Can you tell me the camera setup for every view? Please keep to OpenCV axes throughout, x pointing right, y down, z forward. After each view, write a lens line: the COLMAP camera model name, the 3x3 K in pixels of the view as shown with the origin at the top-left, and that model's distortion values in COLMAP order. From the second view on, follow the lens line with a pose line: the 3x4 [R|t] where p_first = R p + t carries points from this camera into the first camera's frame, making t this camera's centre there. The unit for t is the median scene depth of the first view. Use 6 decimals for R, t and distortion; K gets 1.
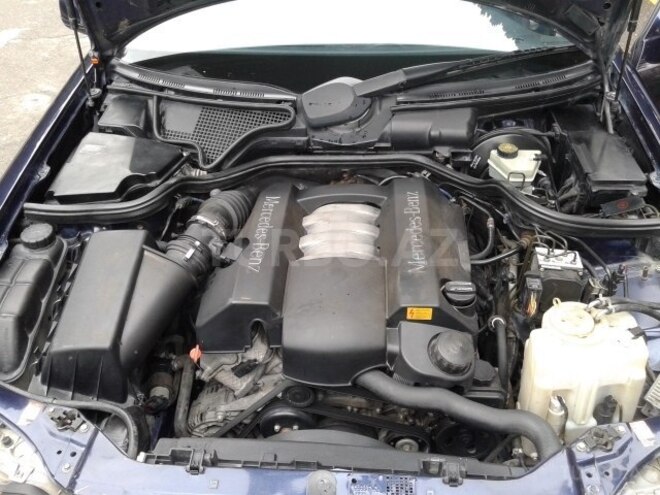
lens RADIAL K [[599.3, 0, 329.7], [0, 599.3, 228.0], [0, 0, 1]] dist [0.070210, -0.148884]
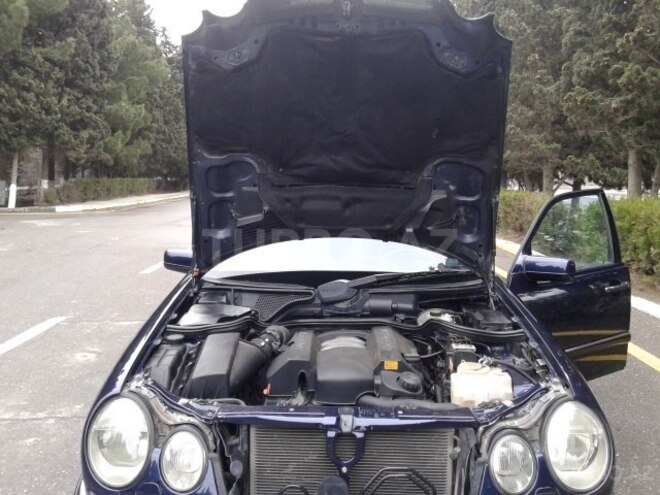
lens RADIAL K [[599.3, 0, 329.7], [0, 599.3, 228.0], [0, 0, 1]] dist [0.070210, -0.148884]
pose [[0.998411, 0.023651, 0.051148, -0.119884], [0.007252, 0.846185, -0.532840, 0.639994], [-0.055883, 0.532364, 0.844669, -0.650354]]
